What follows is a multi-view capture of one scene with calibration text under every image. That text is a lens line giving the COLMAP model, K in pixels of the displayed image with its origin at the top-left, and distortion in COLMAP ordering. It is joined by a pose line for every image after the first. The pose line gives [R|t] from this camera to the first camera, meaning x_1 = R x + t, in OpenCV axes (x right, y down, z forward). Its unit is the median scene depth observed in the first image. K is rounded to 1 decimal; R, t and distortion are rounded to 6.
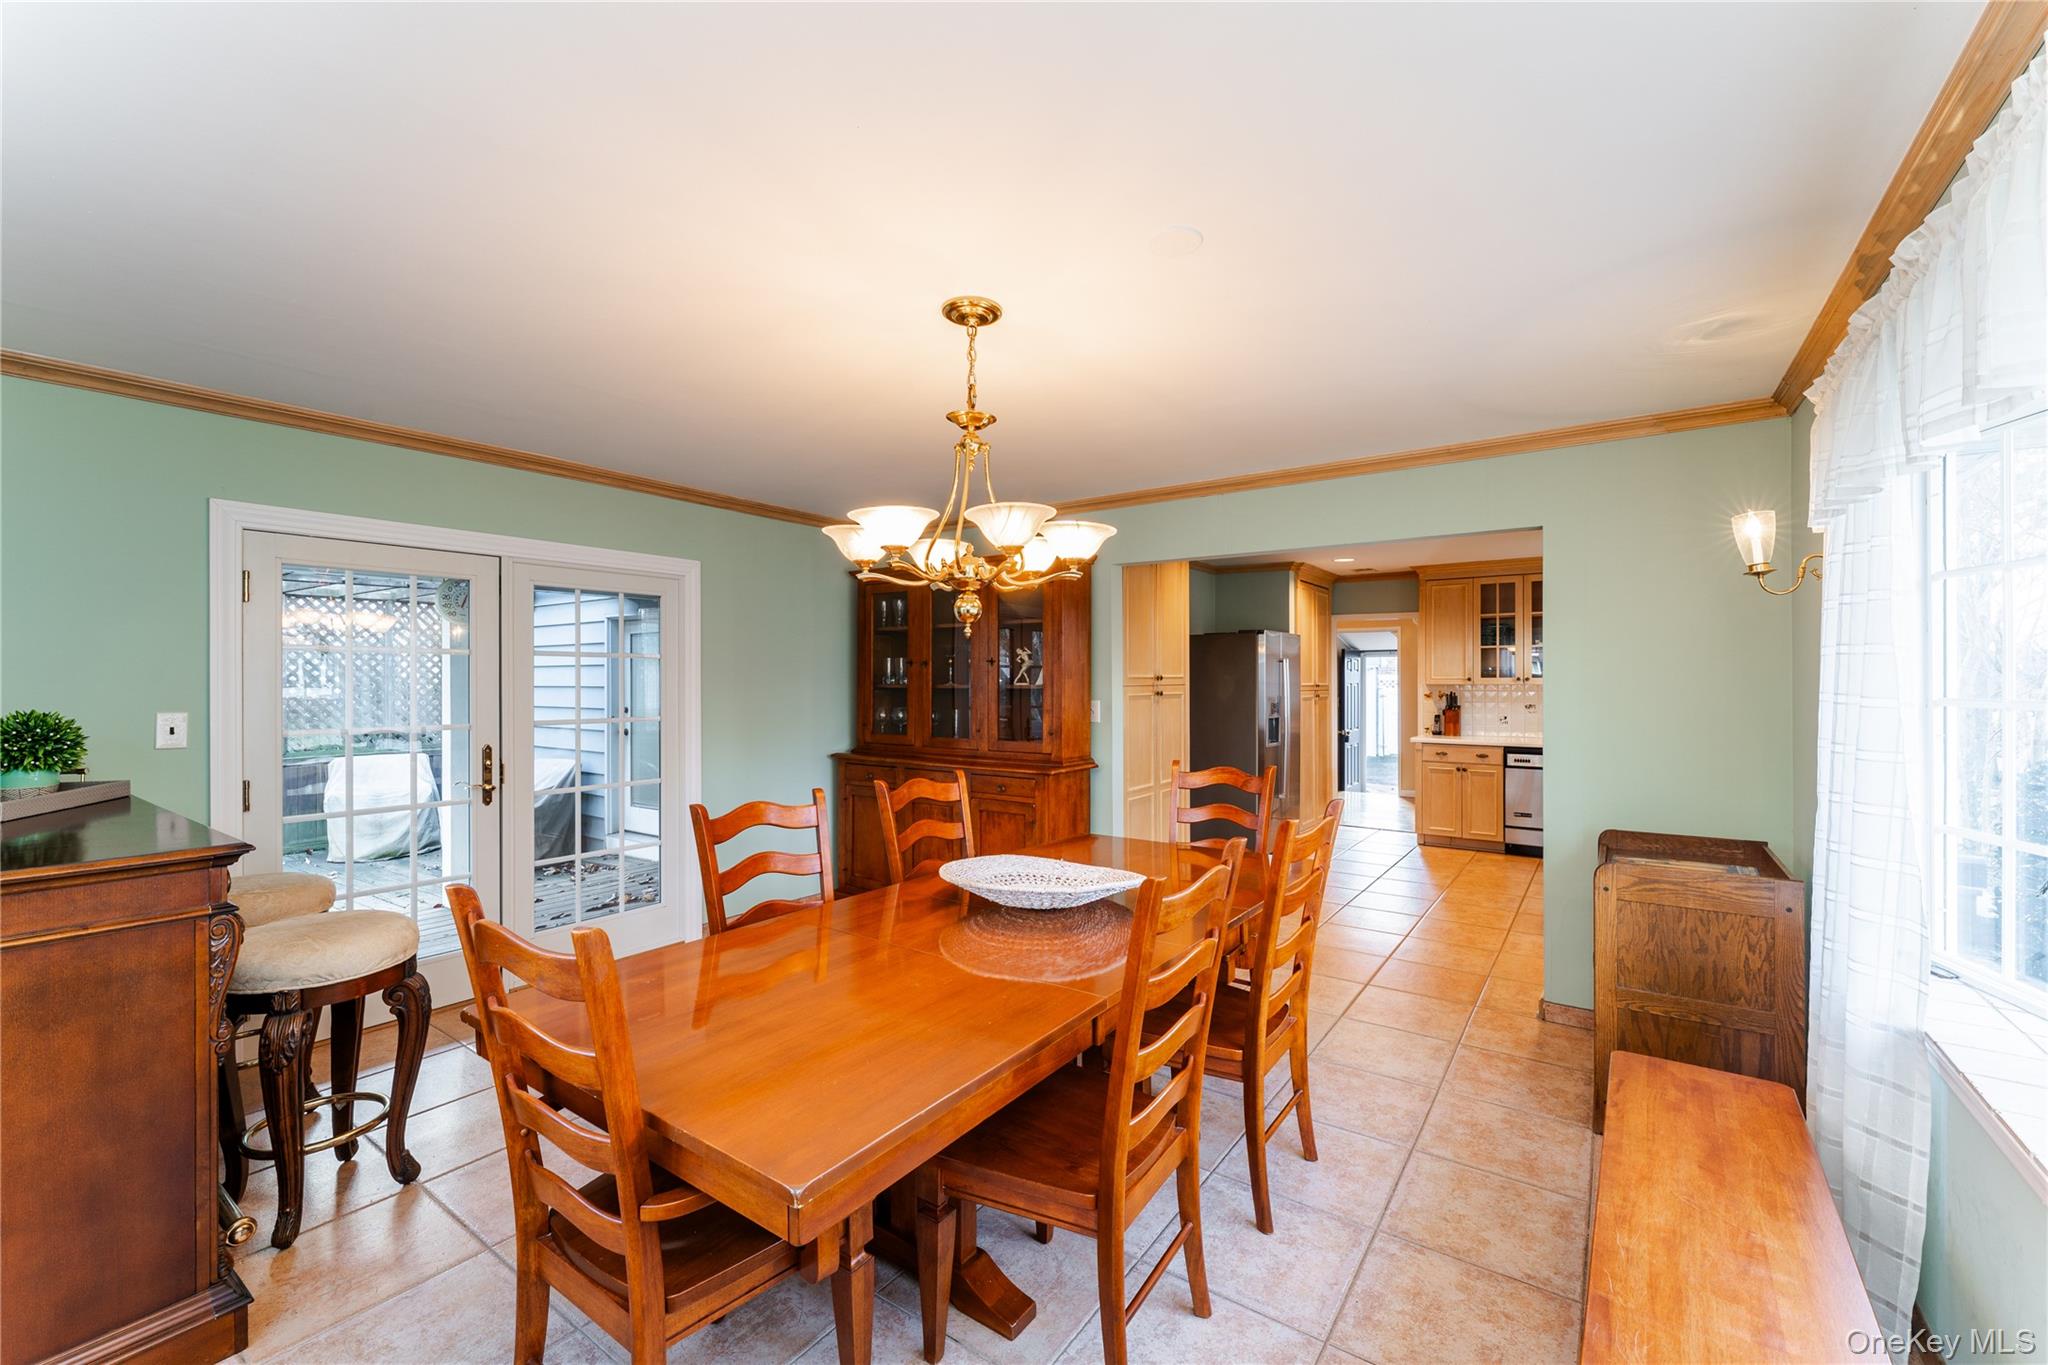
lens RADIAL K [[840.0, 0, 1033.6], [0, 840.0, 679.5], [0, 0, 1]] dist [-0.002361, -0.000558]
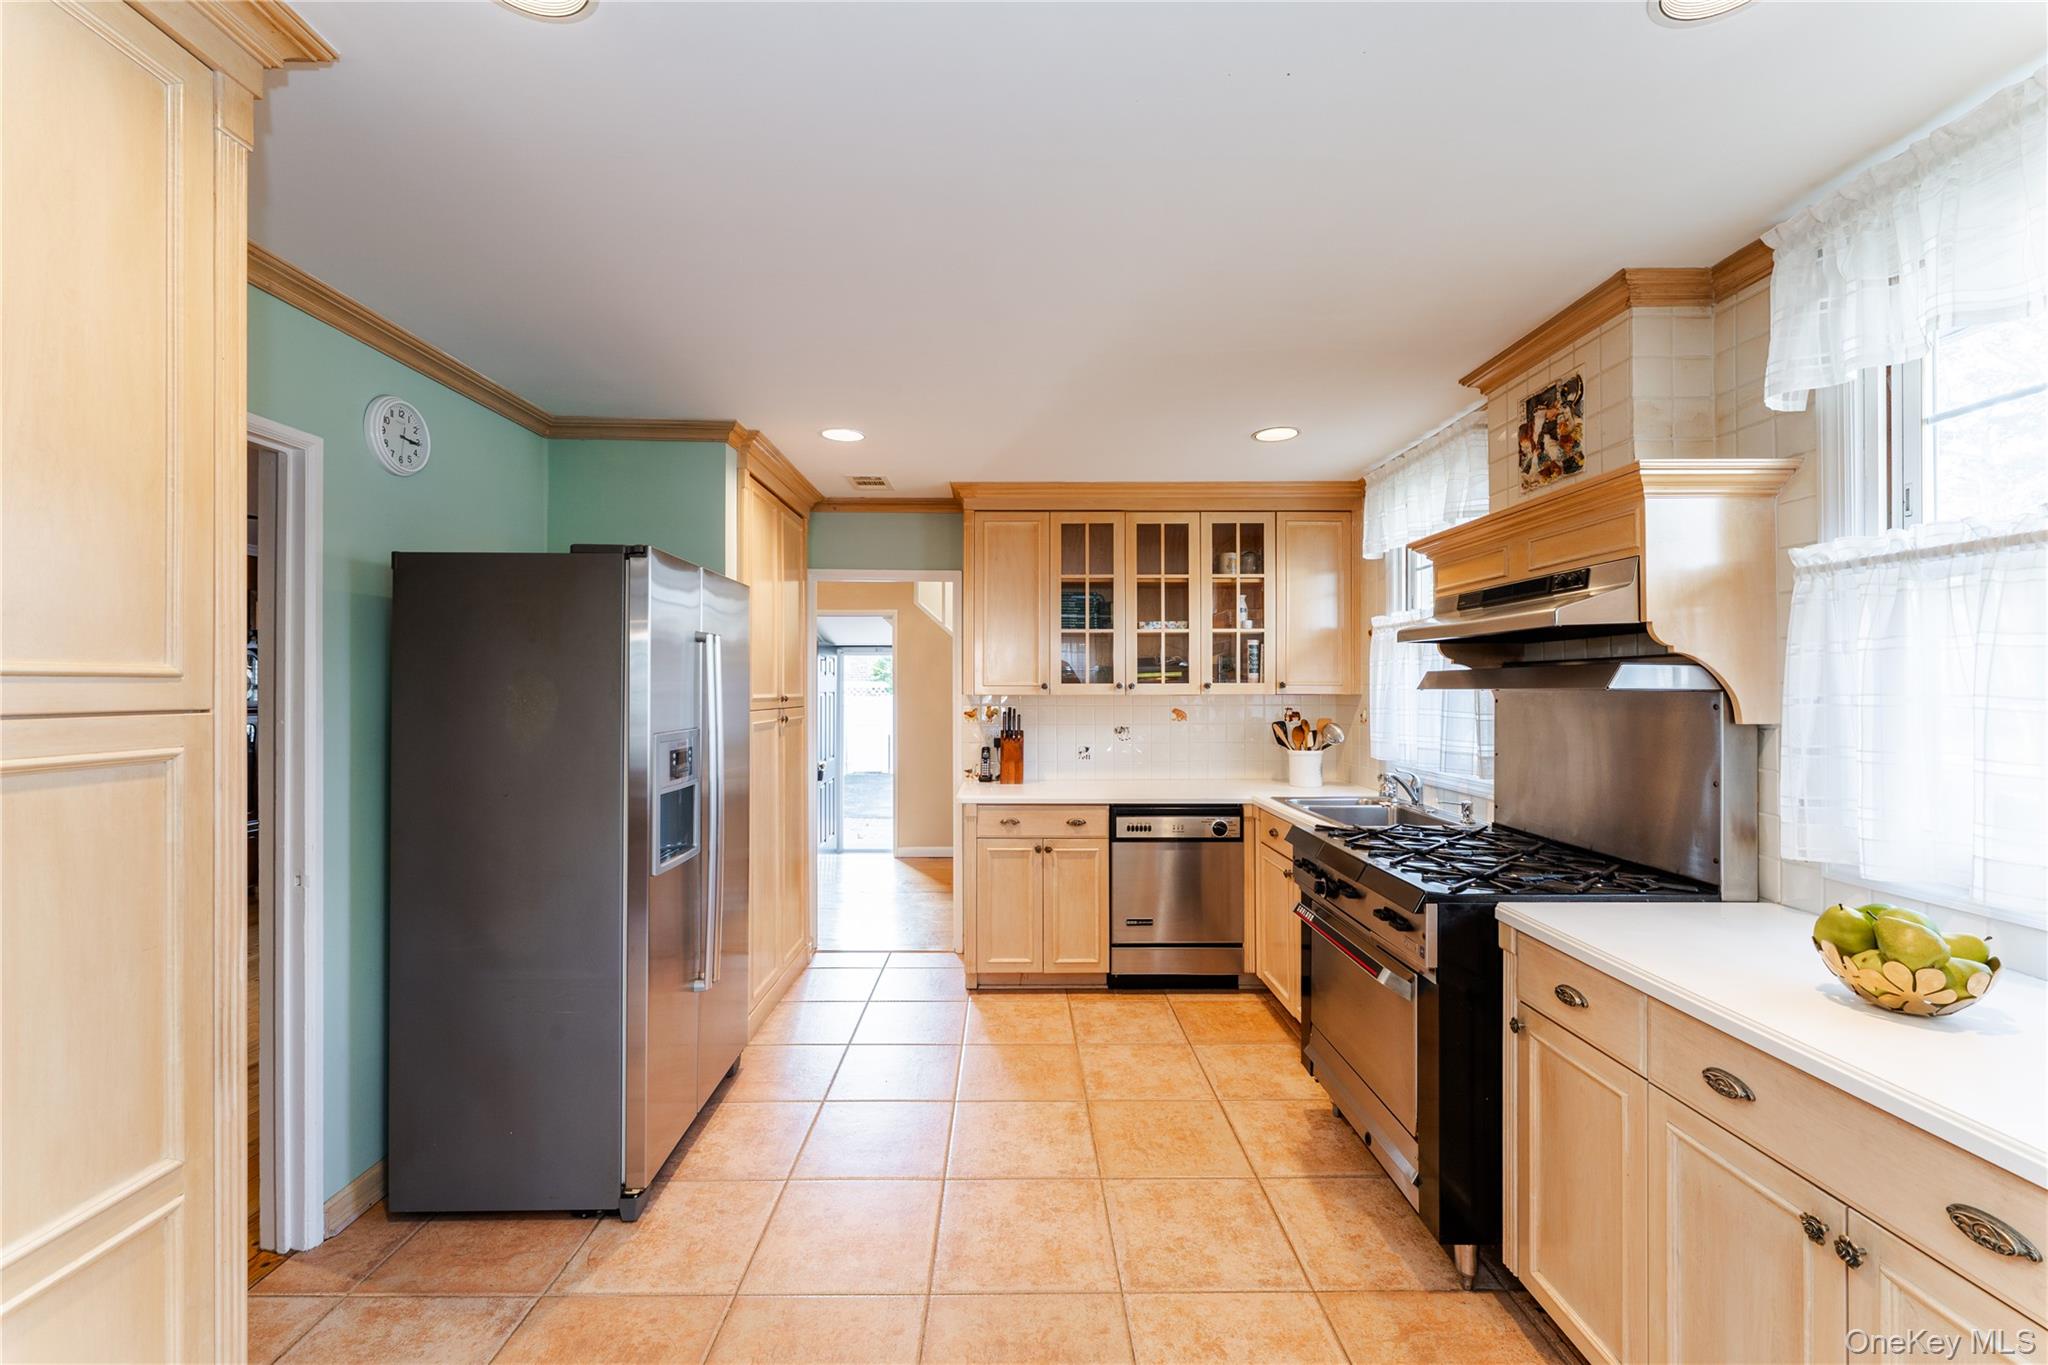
lens RADIAL K [[840.0, 0, 1031.4], [0, 840.0, 683.3], [0, 0, 1]] dist [-0.002361, -0.000558]
pose [[0.806897, 0.003828, 0.590680, 0.168434], [-0.000521, 0.999983, -0.005769, 0.001059], [-0.590692, 0.004347, 0.806885, 0.530186]]
